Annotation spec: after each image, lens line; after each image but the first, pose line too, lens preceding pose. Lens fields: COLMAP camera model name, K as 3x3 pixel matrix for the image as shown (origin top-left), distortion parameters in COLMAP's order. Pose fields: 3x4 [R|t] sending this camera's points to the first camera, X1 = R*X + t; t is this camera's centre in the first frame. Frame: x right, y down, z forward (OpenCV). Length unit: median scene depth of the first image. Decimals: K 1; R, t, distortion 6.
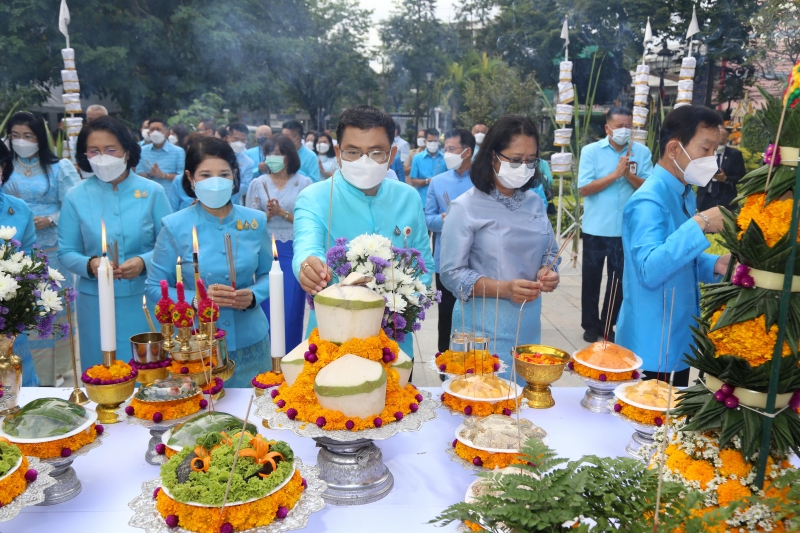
lens RADIAL K [[775.2, 0, 414.3], [0, 775.2, 263.8], [0, 0, 1]] dist [0.000092, 0.242271]
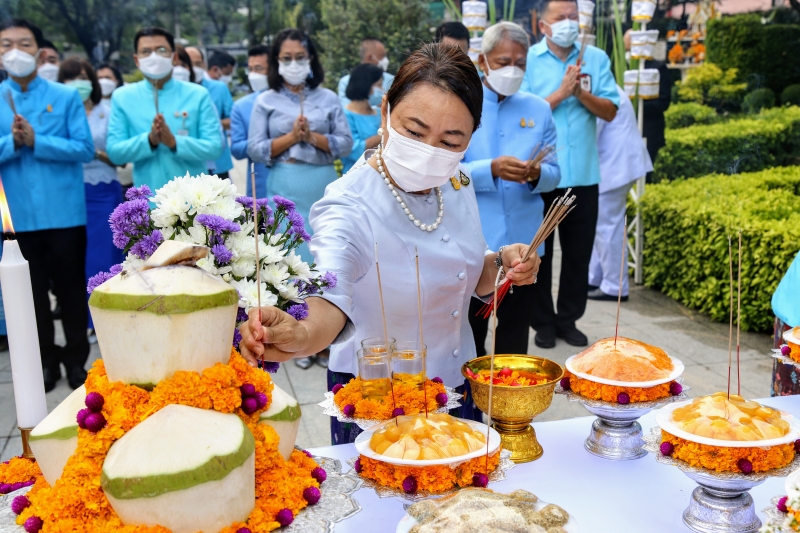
lens RADIAL K [[1036.6, 0, 400.0], [0, 1036.6, 266.5], [0, 0, 1]] dist [0.133019, -0.003536]
pose [[0.987414, -0.090416, 0.129764, -0.017035], [0.090668, 0.995873, 0.003980, 0.034449], [-0.129589, 0.007836, 0.991537, 0.280716]]
